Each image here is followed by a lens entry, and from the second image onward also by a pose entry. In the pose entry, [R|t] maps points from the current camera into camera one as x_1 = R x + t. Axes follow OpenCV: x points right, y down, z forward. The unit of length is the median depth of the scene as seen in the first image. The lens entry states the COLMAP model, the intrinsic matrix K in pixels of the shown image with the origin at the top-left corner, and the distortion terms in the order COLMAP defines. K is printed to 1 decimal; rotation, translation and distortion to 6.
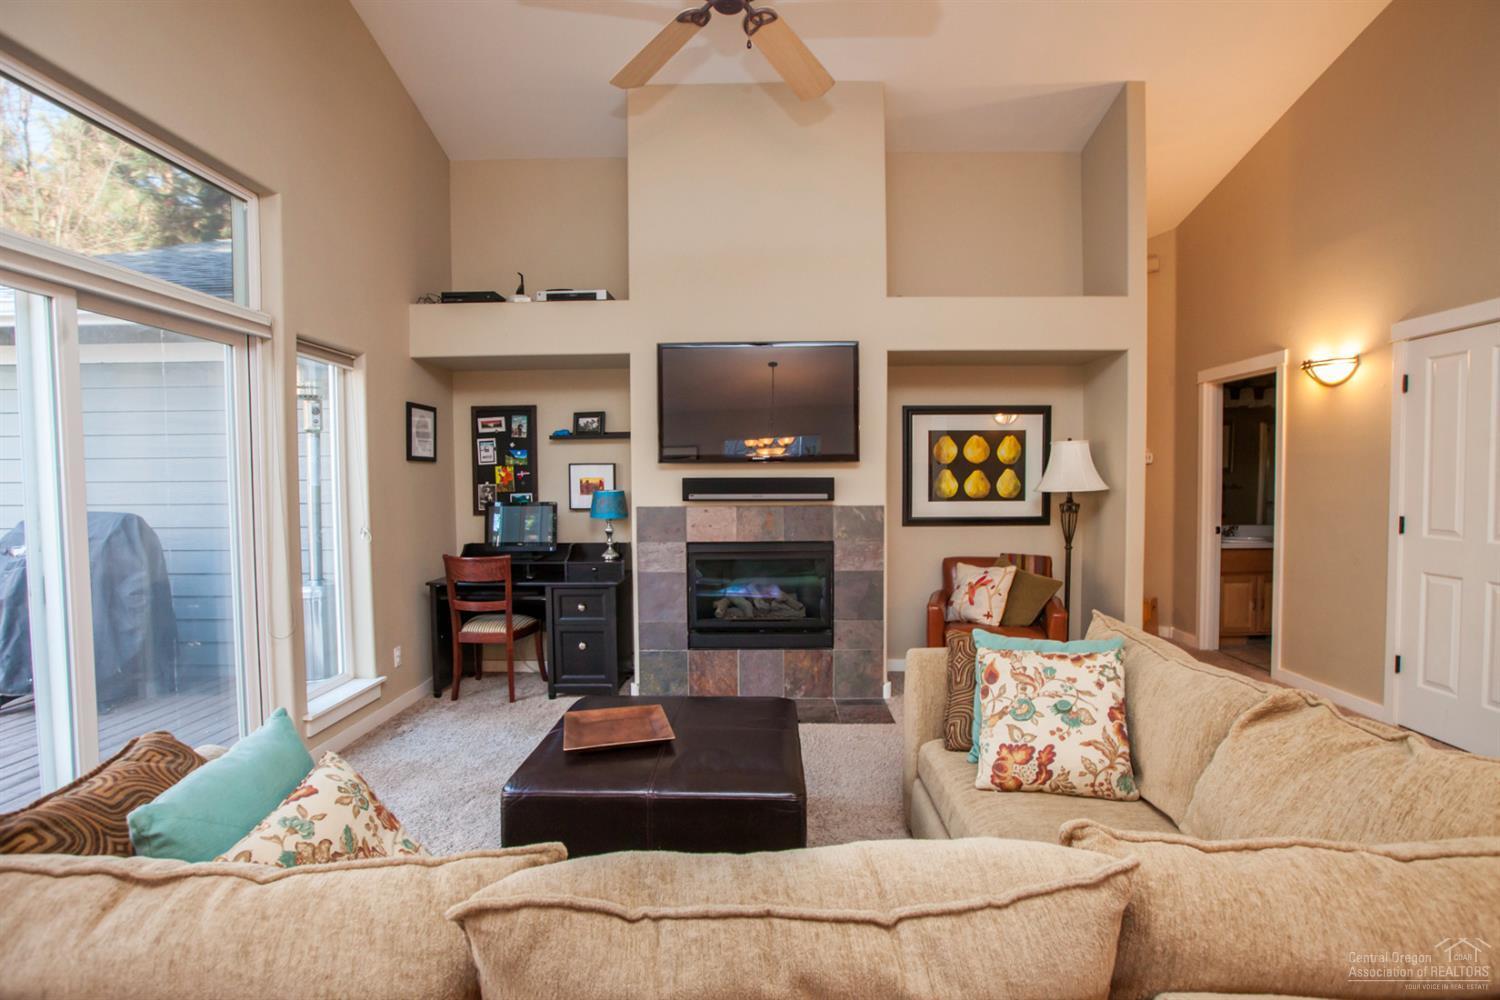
lens RADIAL K [[715.0, 0, 750.4], [0, 715.0, 503.5], [0, 0, 1]] dist [-0.051169, 0.020041]
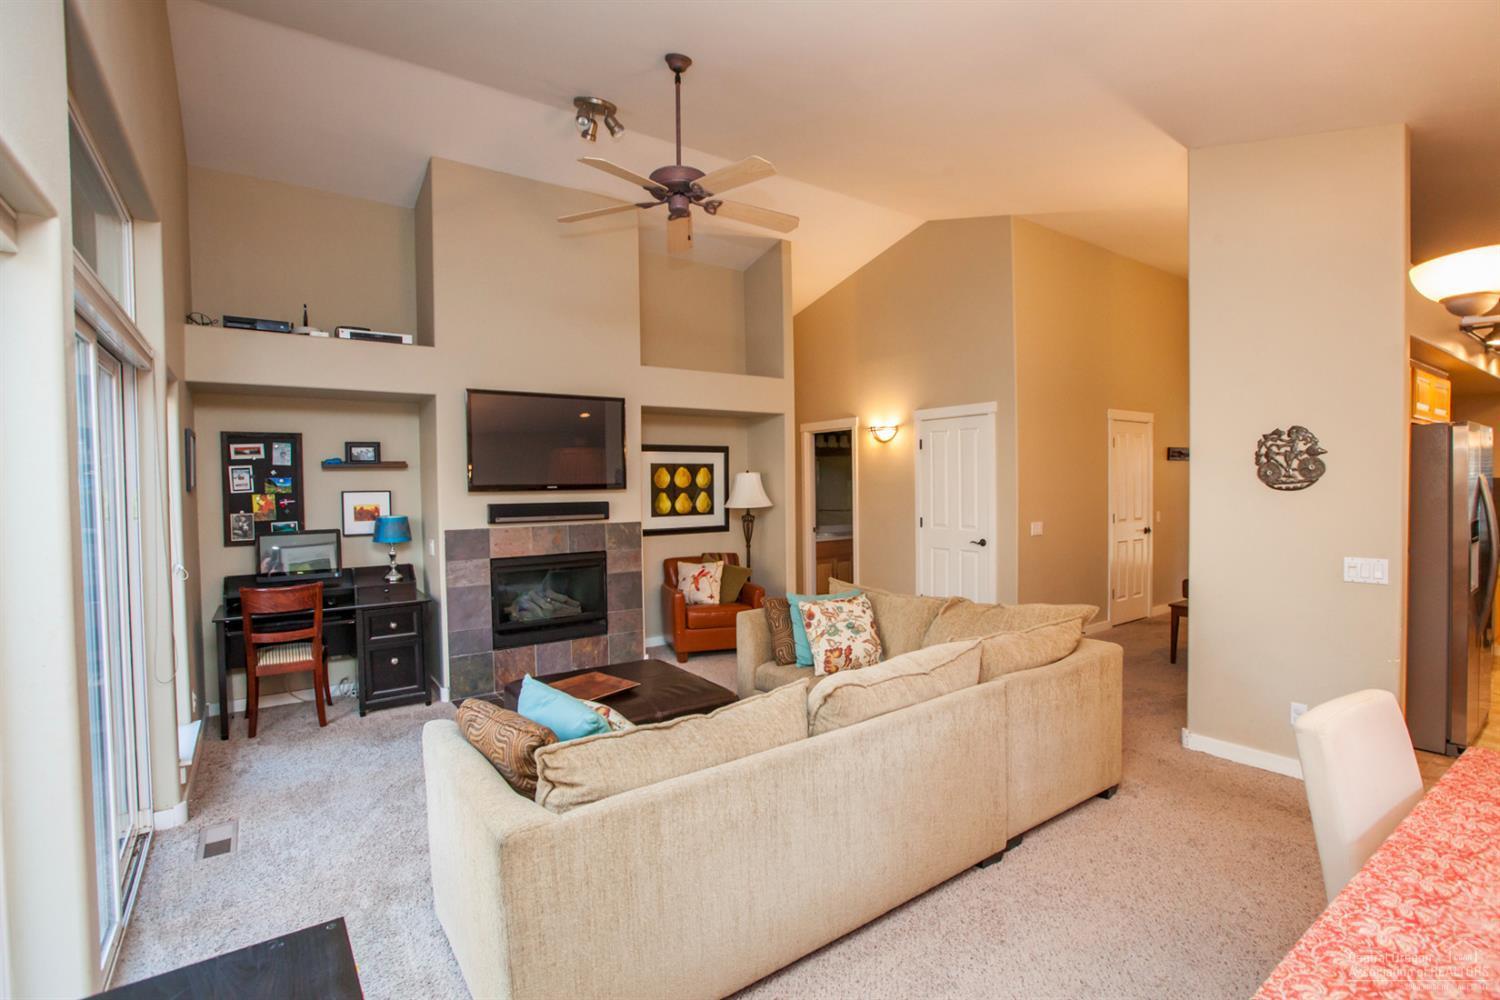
lens RADIAL K [[708.0, 0, 750.0], [0, 708.0, 500.0], [0, 0, 1]] dist [-0.068676, 0.053466]
pose [[0.803501, -0.017769, 0.595039, -0.428310], [0.029006, 0.999536, -0.009319, -0.019018], [-0.594597, 0.024748, 0.803643, -0.178784]]
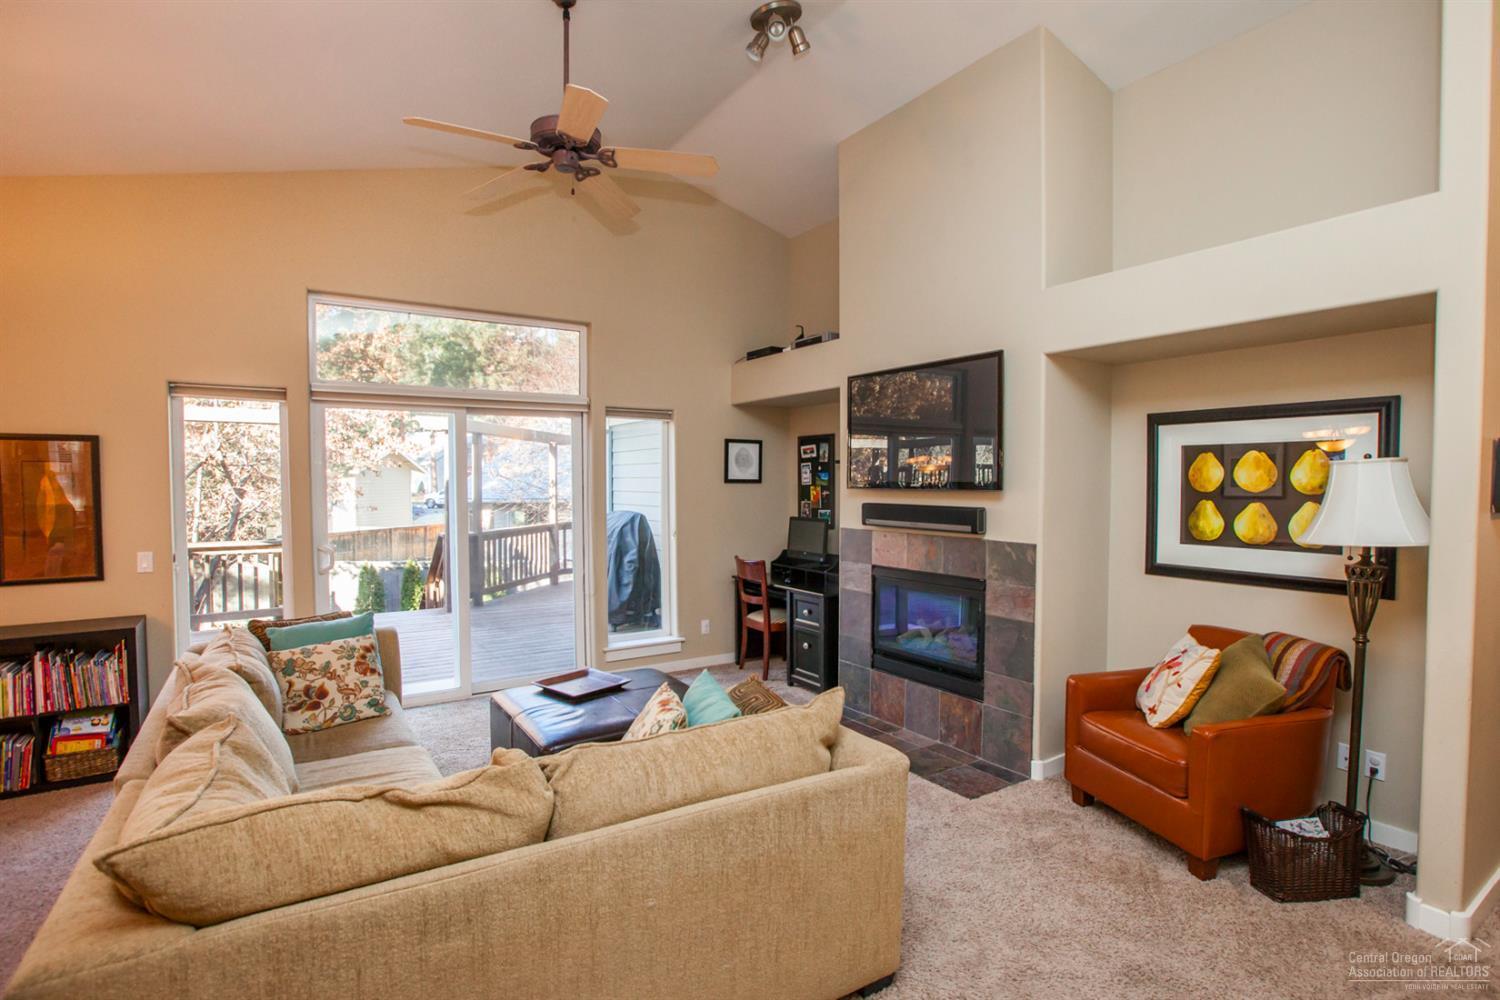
lens RADIAL K [[734.1, 0, 751.2], [0, 734.1, 501.8], [0, 0, 1]] dist [-0.046764, 0.022418]
pose [[0.567963, 0.031144, -0.822464, 0.681258], [-0.034207, 0.999314, 0.014218, -0.045928], [0.822343, 0.020058, 0.568639, 0.249153]]
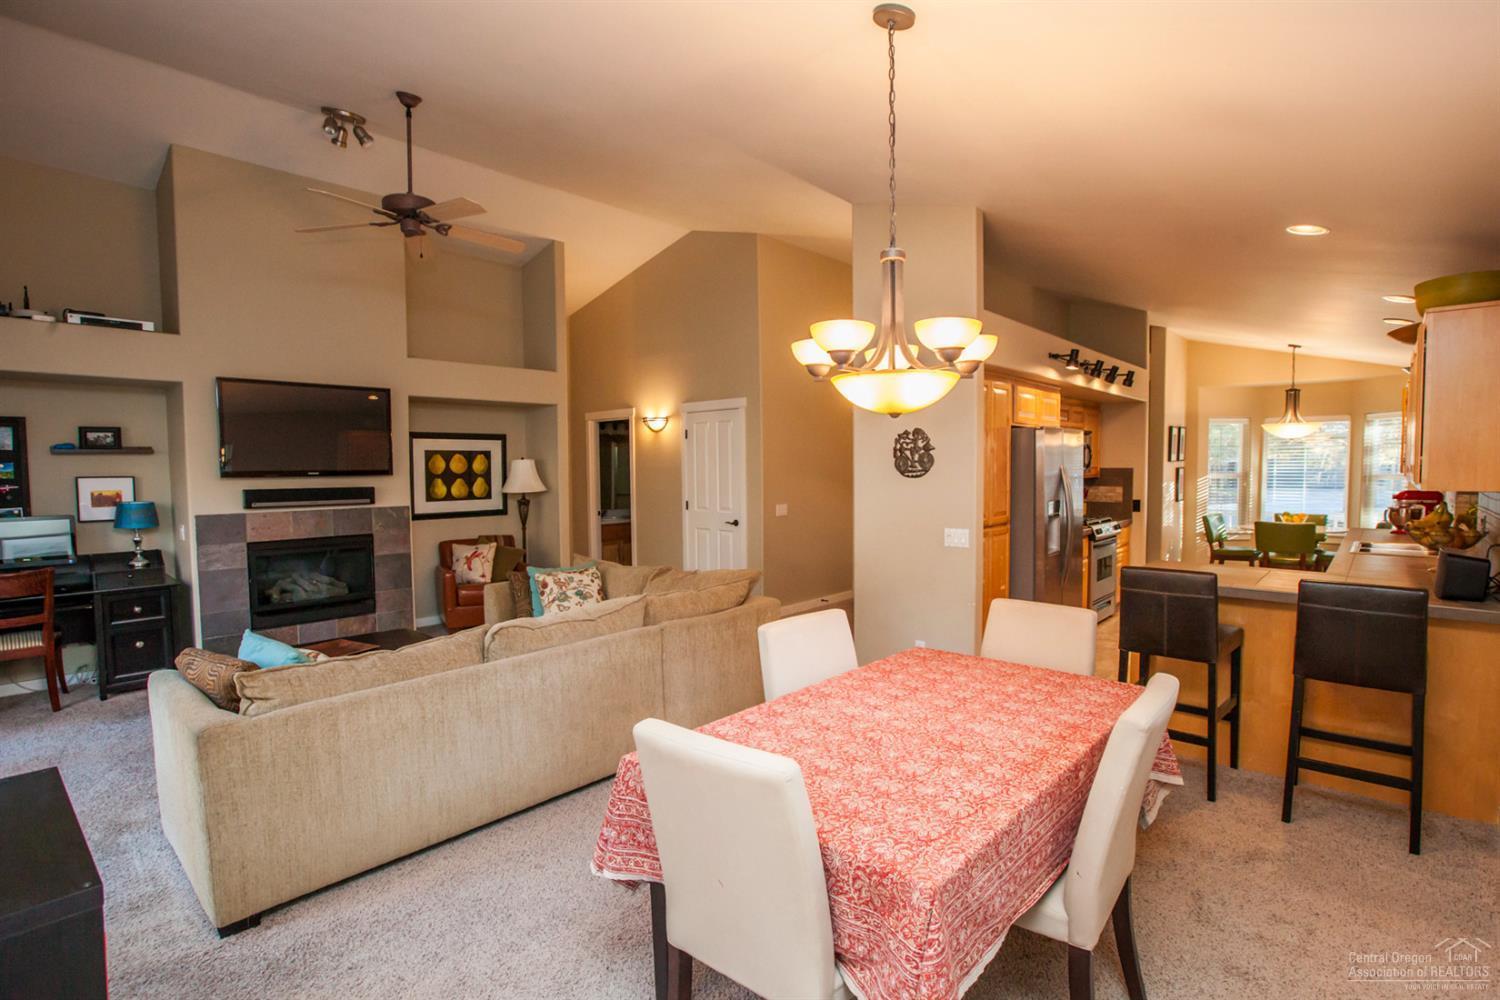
lens RADIAL K [[734.1, 0, 751.2], [0, 734.1, 501.8], [0, 0, 1]] dist [-0.046764, 0.022418]
pose [[0.658629, -0.035308, 0.751639, -0.439806], [0.030862, 0.999326, 0.019900, -0.012858], [-0.751835, 0.010090, 0.659274, -0.443380]]
